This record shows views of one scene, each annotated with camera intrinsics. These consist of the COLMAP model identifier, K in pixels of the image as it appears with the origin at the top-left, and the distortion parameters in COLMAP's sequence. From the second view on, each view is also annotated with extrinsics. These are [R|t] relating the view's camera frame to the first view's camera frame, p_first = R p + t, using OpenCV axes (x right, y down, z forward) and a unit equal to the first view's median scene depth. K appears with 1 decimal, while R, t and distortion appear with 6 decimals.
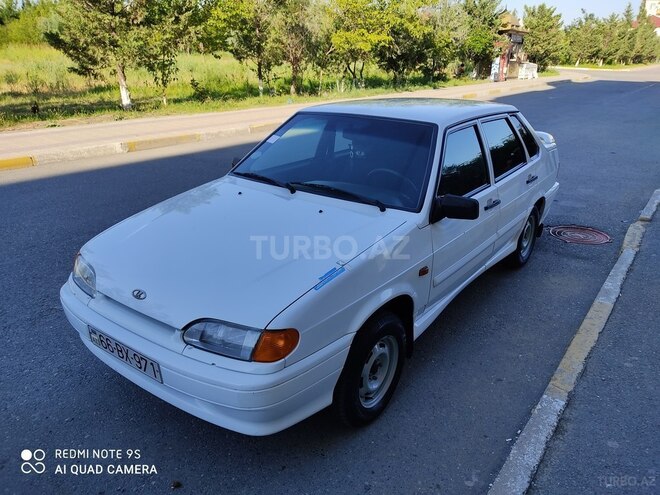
lens RADIAL K [[500.9, 0, 330.0], [0, 500.9, 247.5], [0, 0, 1]] dist [0.088552, -0.142841]
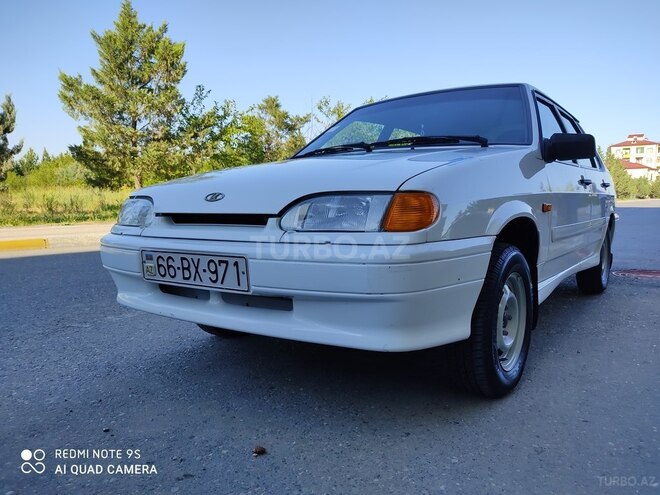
lens RADIAL K [[500.9, 0, 330.0], [0, 500.9, 247.5], [0, 0, 1]] dist [0.088552, -0.142841]
pose [[0.999757, -0.019522, 0.010228, -0.059163], [0.021563, 0.962388, -0.270821, 0.110076], [-0.004556, 0.270975, 0.962575, 0.075550]]
